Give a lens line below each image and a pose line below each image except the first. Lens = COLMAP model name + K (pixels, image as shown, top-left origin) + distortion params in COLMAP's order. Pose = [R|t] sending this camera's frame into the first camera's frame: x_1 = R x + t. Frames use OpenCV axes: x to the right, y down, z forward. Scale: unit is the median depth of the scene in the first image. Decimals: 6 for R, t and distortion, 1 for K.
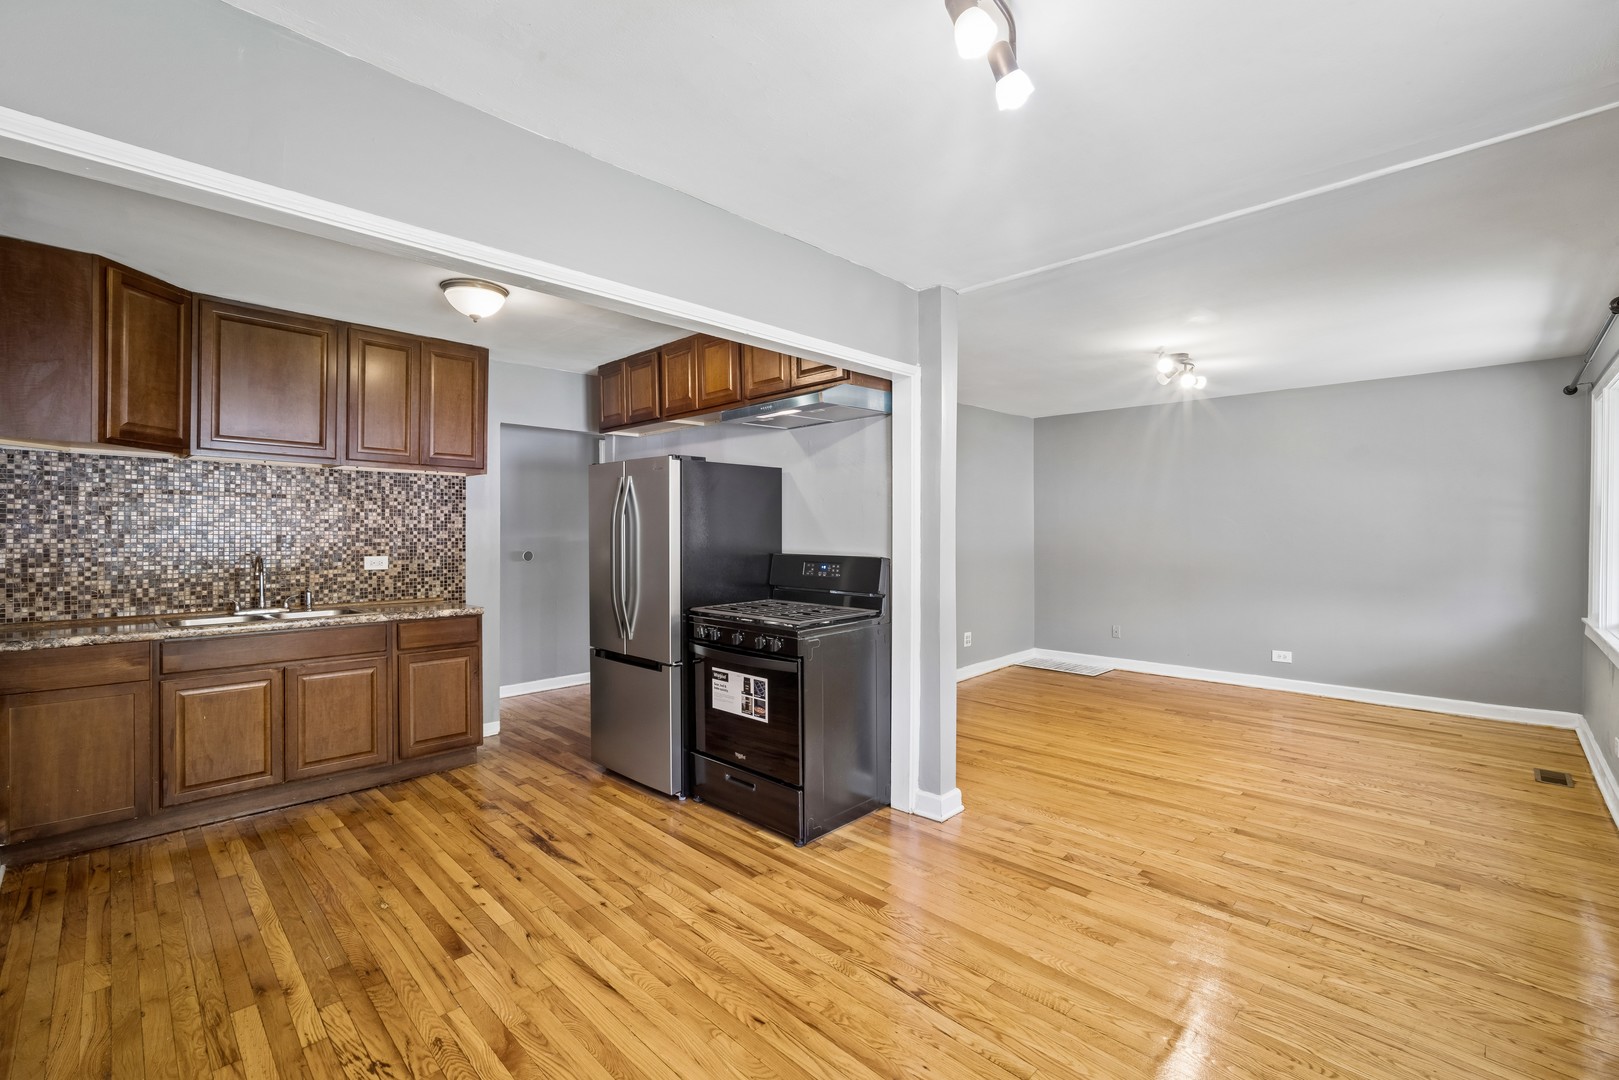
lens RADIAL K [[702.1, 0, 805.3], [0, 702.1, 542.3], [0, 0, 1]] dist [-0.011376, 0.002097]
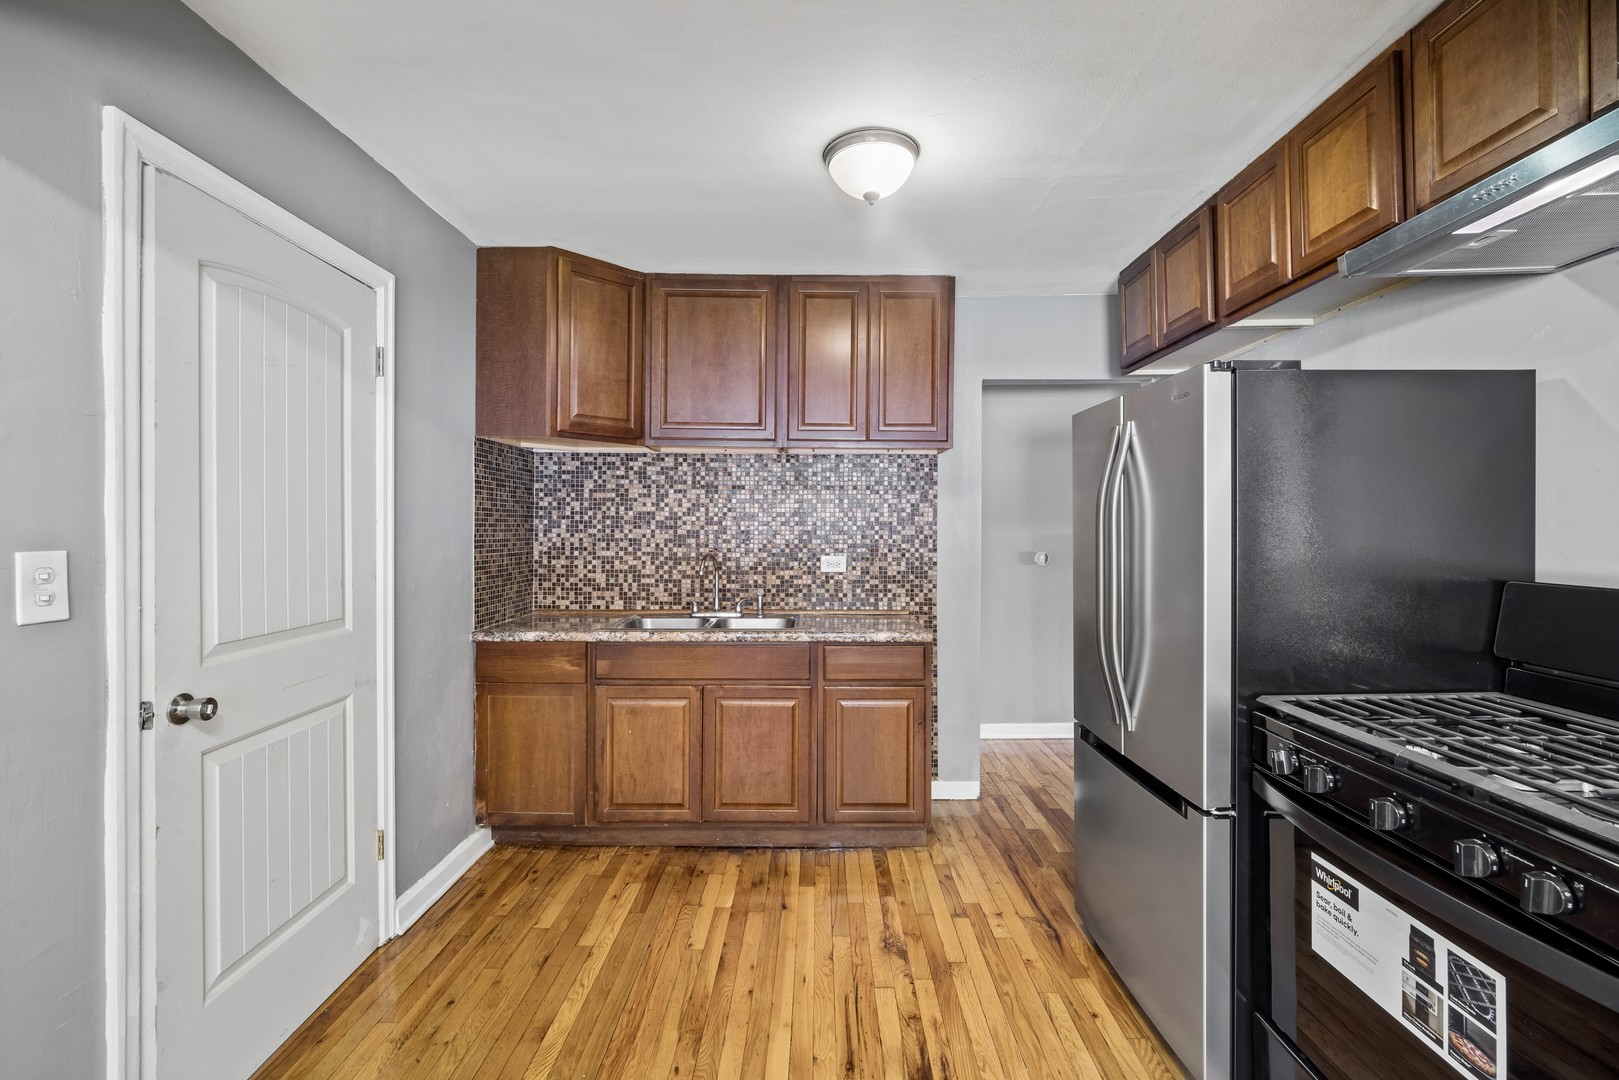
lens RADIAL K [[702.1, 0, 806.5], [0, 702.1, 527.8], [0, 0, 1]] dist [-0.011376, 0.002097]
pose [[0.696862, 0.000514, -0.717205, -0.042792], [-0.010446, 0.999901, -0.009433, -0.006478], [0.717129, 0.014065, 0.696798, 0.467857]]
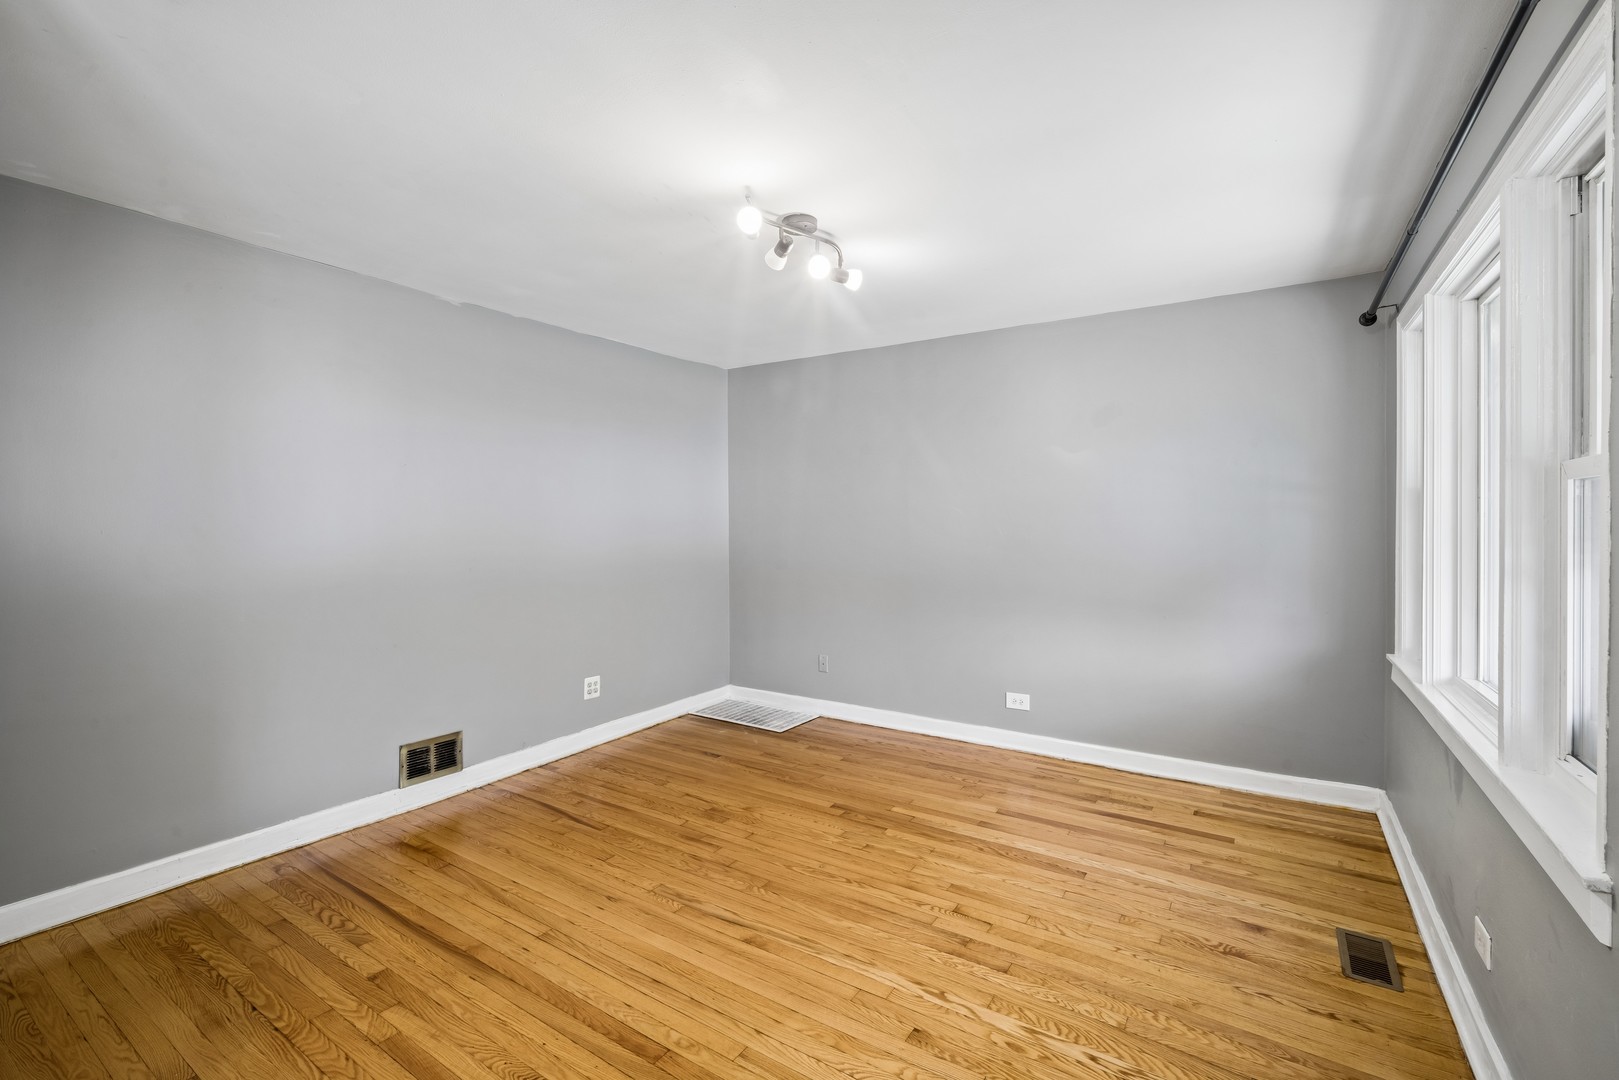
lens RADIAL K [[702.1, 0, 810.8], [0, 702.1, 528.8], [0, 0, 1]] dist [-0.011376, 0.002097]
pose [[0.979950, -0.000840, 0.199241, 0.544203], [0.002315, 0.999972, -0.007170, -0.011108], [-0.199229, 0.007488, 0.979924, 0.558499]]
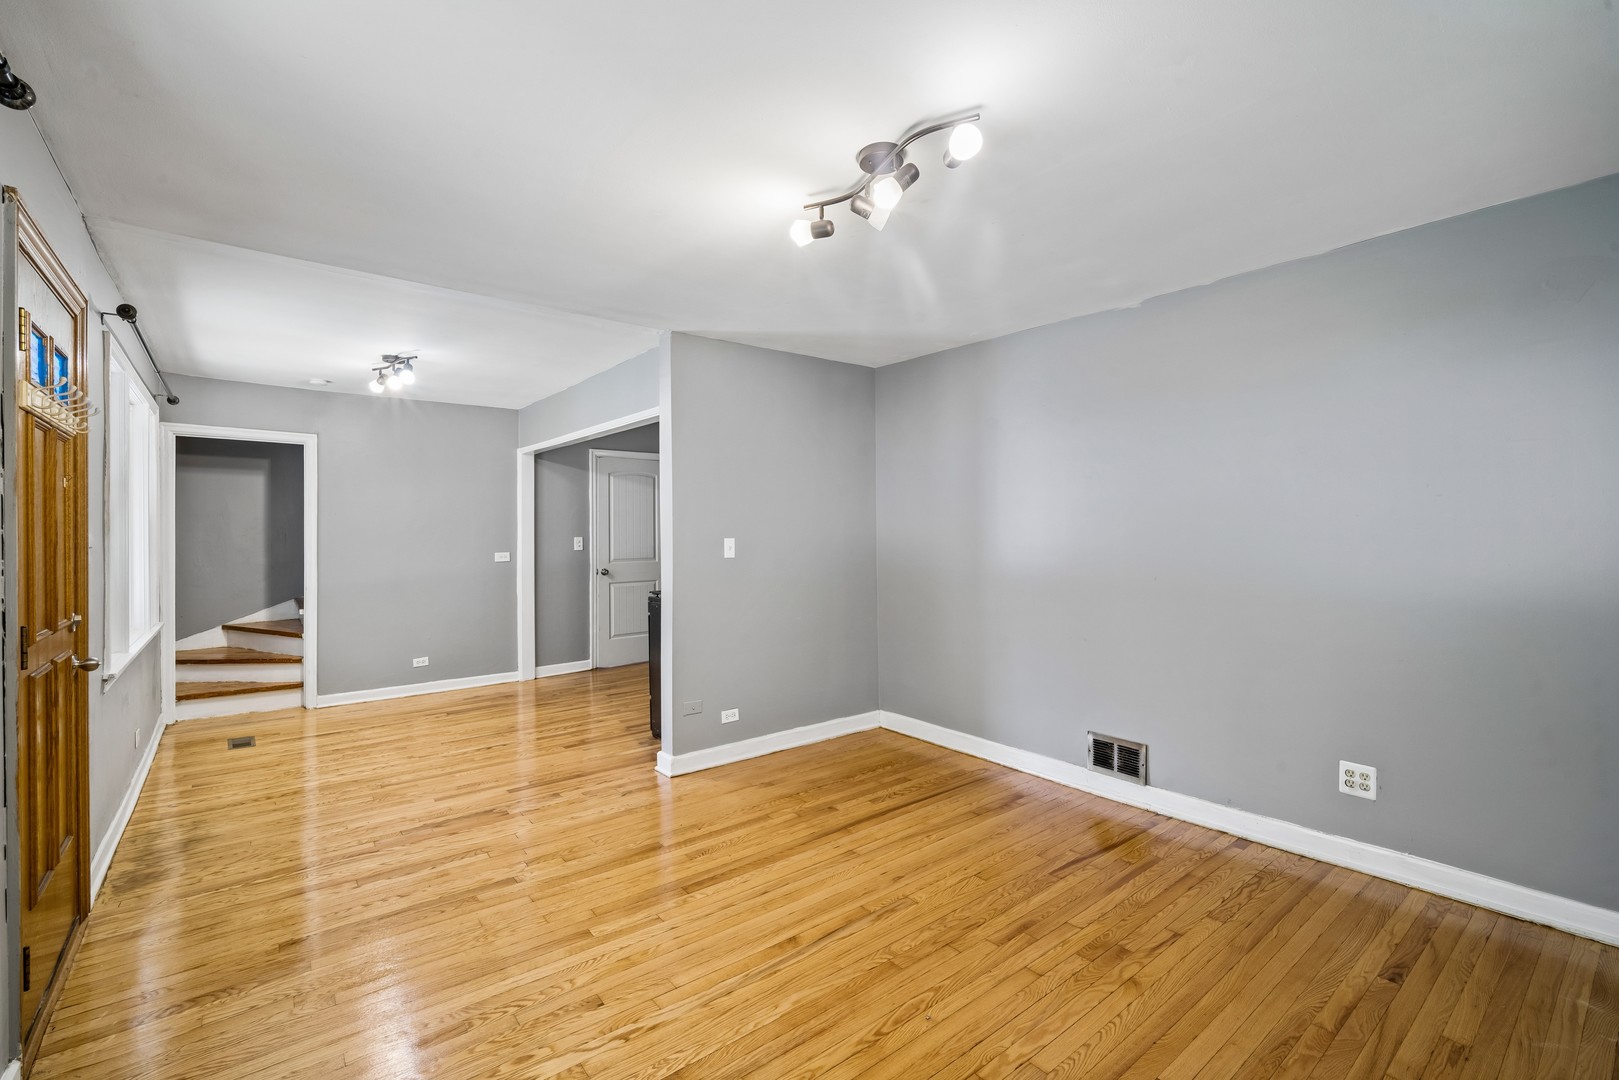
lens RADIAL K [[702.1, 0, 807.0], [0, 702.1, 529.6], [0, 0, 1]] dist [-0.011376, 0.002097]
pose [[-0.121203, 0.001998, -0.992626, 1.261767], [-0.008915, 0.999955, 0.003101, -0.026534], [0.992588, 0.009225, -0.121180, 1.284843]]
